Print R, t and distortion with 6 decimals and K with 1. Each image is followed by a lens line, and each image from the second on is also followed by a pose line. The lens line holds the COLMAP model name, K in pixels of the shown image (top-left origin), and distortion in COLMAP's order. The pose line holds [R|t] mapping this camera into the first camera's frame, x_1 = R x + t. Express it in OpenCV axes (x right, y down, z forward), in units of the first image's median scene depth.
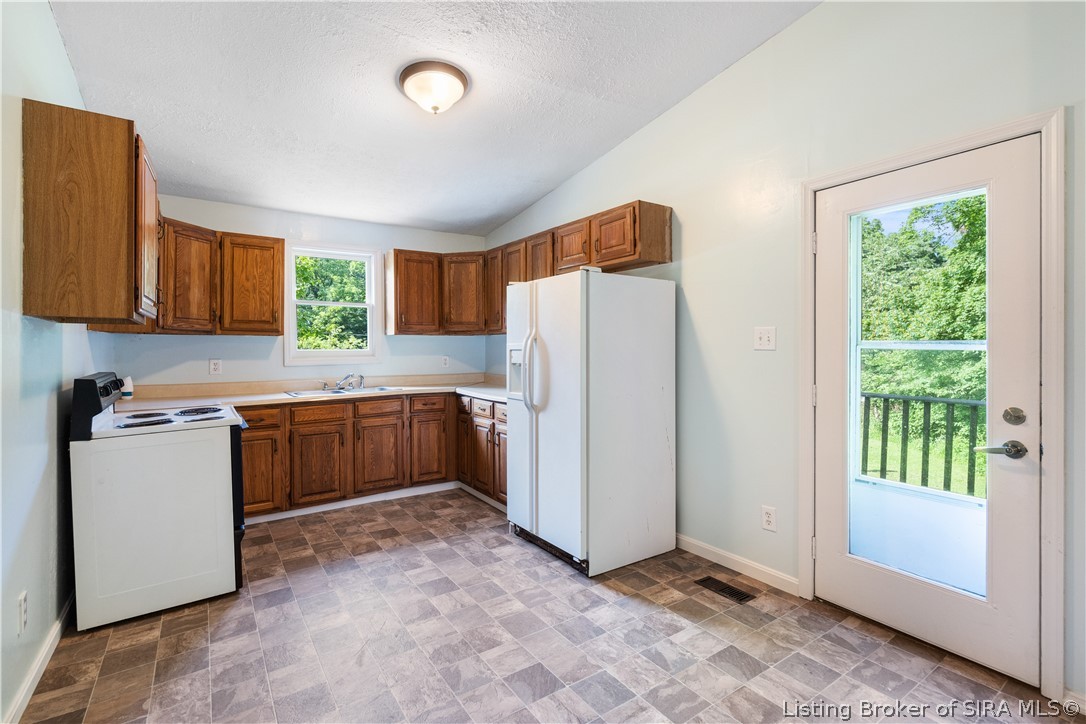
lens RADIAL K [[496.0, 0, 538.0], [0, 496.0, 348.7], [0, 0, 1]] dist [-0.004913, 0.002683]
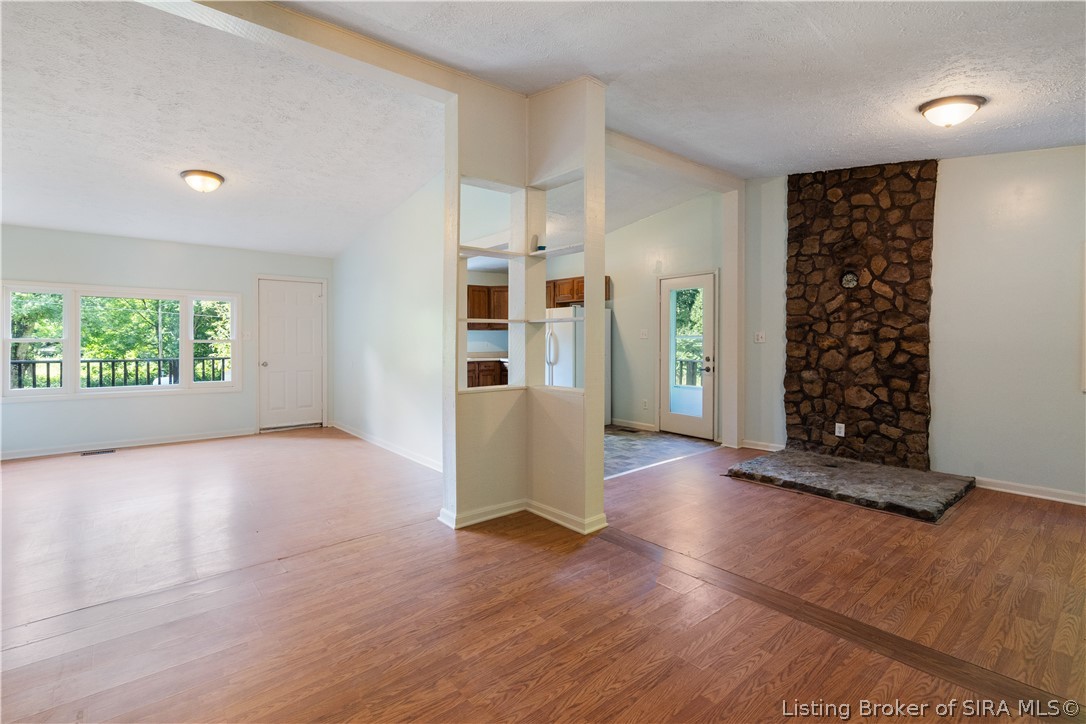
lens RADIAL K [[496.0, 0, 526.3], [0, 496.0, 341.2], [0, 0, 1]] dist [-0.004913, 0.002683]
pose [[0.997508, 0.001081, 0.070552, -0.275488], [-0.001655, 0.999966, 0.008080, -0.003727], [-0.070540, -0.008177, 0.997475, -1.261342]]
